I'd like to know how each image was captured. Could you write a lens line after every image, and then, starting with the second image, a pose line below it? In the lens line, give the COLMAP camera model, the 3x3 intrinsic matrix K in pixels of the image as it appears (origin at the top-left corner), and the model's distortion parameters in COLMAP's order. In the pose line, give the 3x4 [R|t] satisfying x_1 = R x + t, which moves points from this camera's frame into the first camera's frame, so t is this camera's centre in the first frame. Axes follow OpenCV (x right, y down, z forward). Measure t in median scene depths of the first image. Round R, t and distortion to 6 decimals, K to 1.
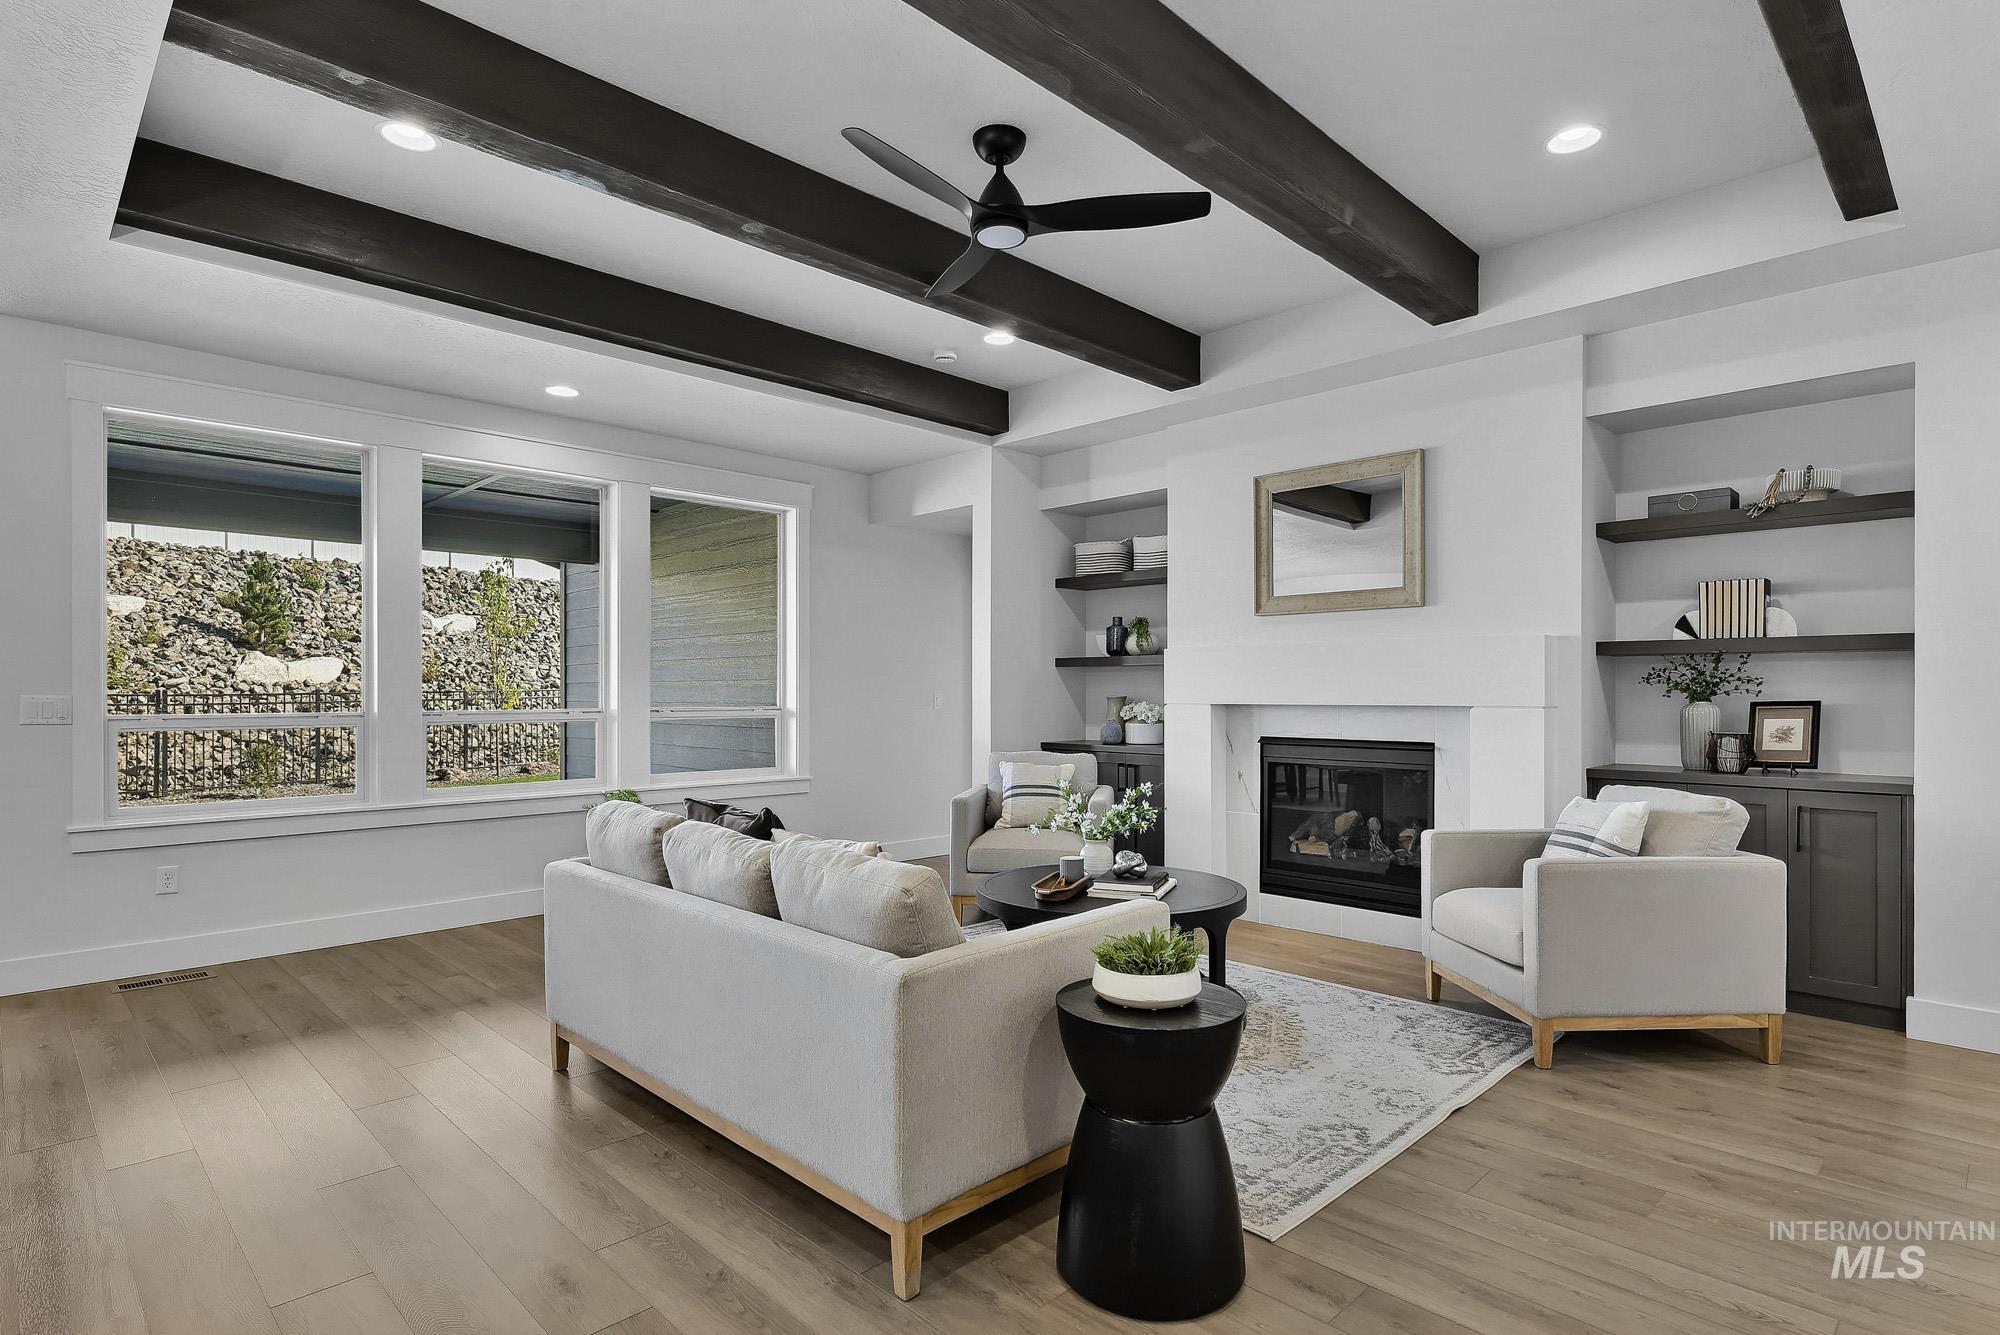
lens RADIAL K [[1030.3, 0, 1009.2], [0, 1030.3, 688.2], [0, 0, 1]] dist [-0.001915, -0.000034]
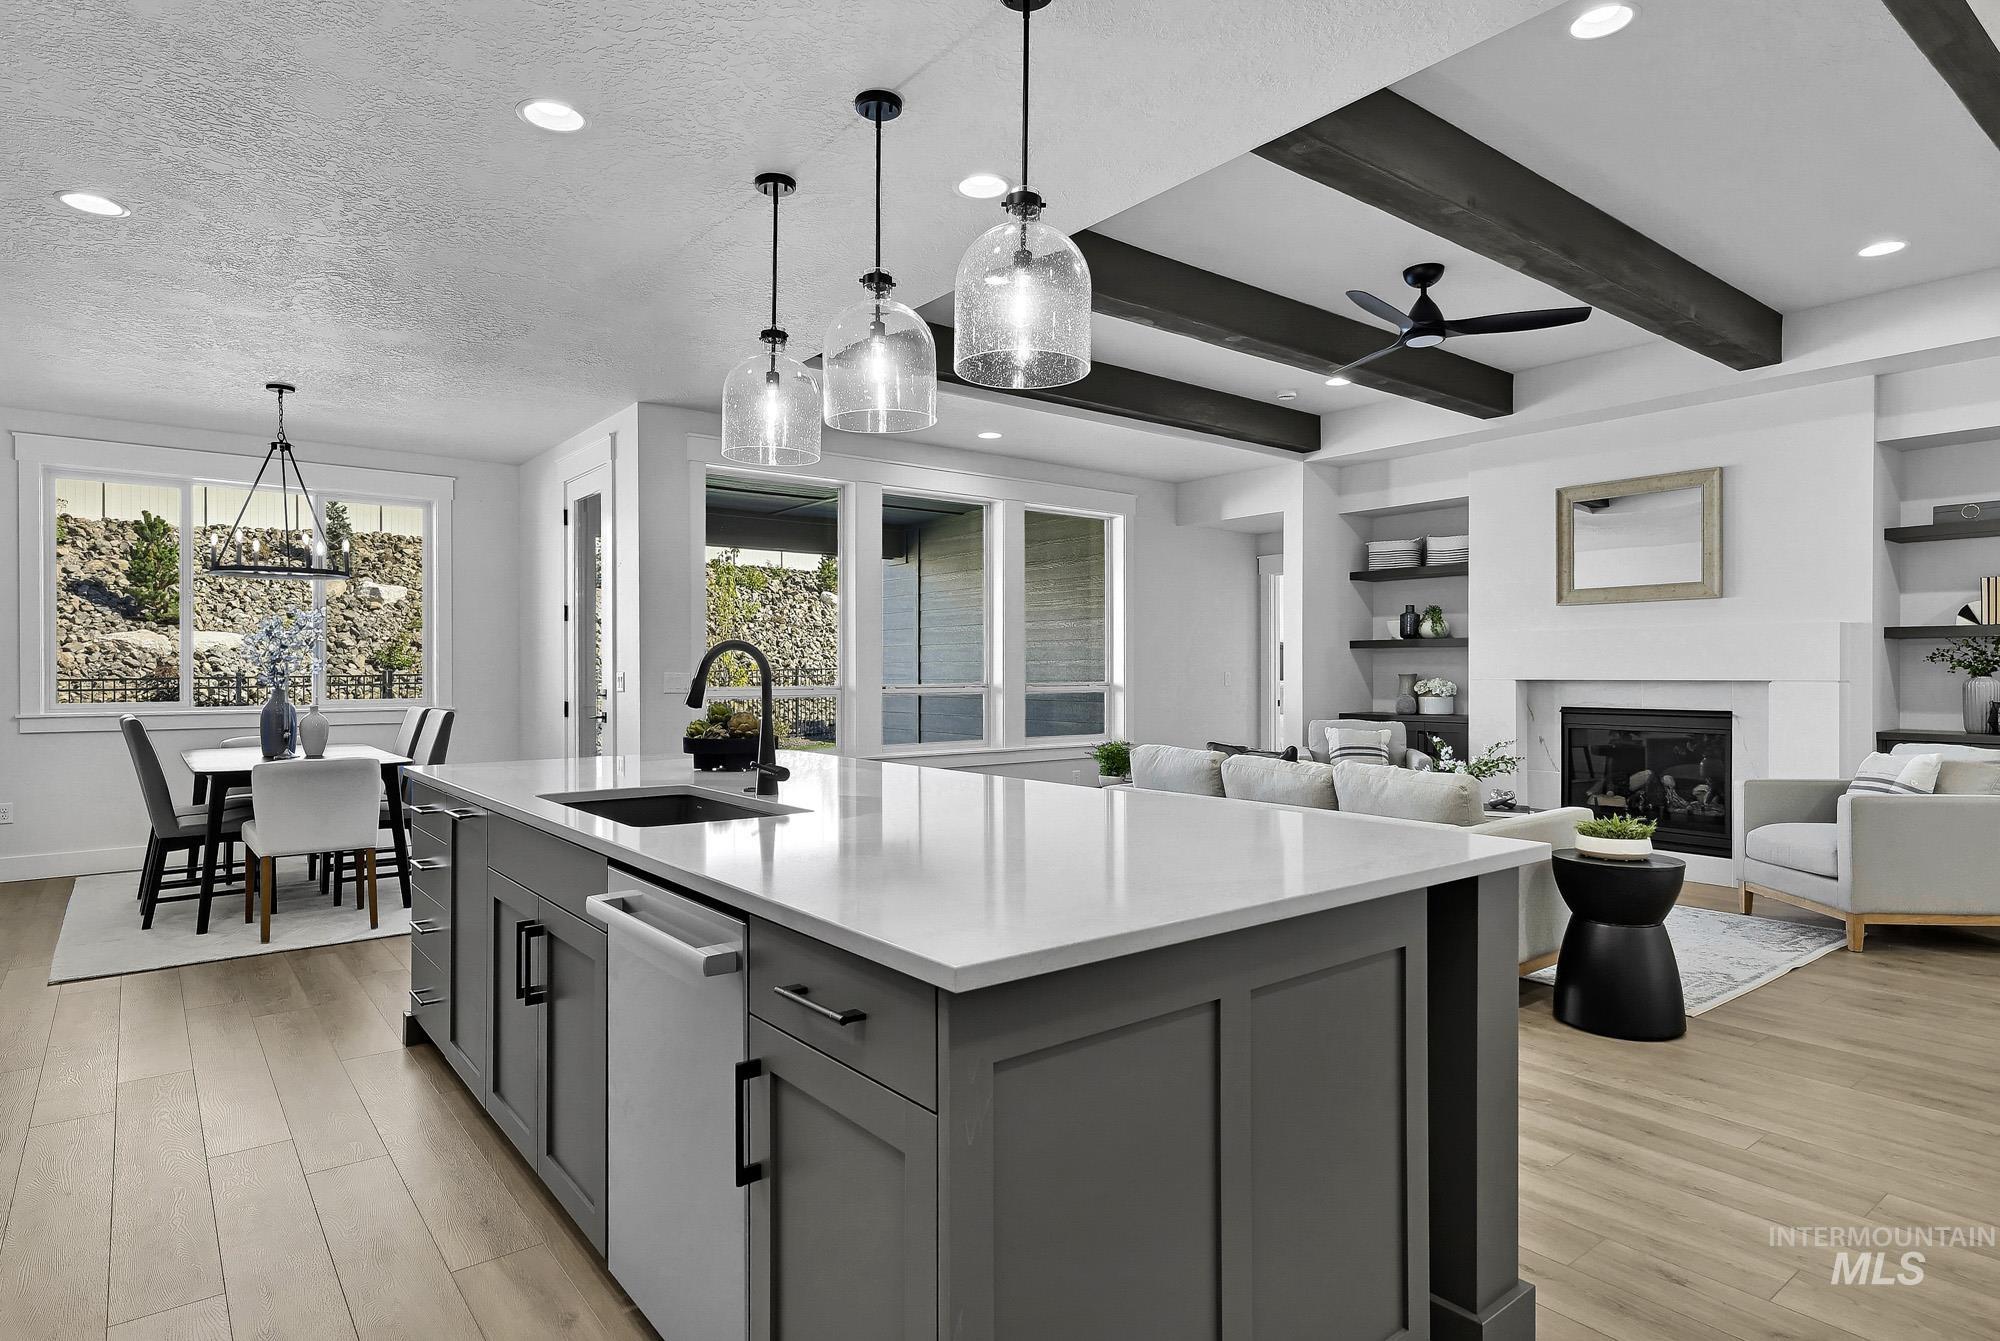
lens RADIAL K [[1085.2, 0, 1000.0], [0, 1085.2, 670.5], [0, 0, 1]] dist [0.016857, -0.001653]
pose [[0.992595, -0.000989, -0.121465, -0.252164], [0.001200, 0.999998, 0.001665, 0.002006], [0.121463, -0.001799, 0.992594, -0.334498]]
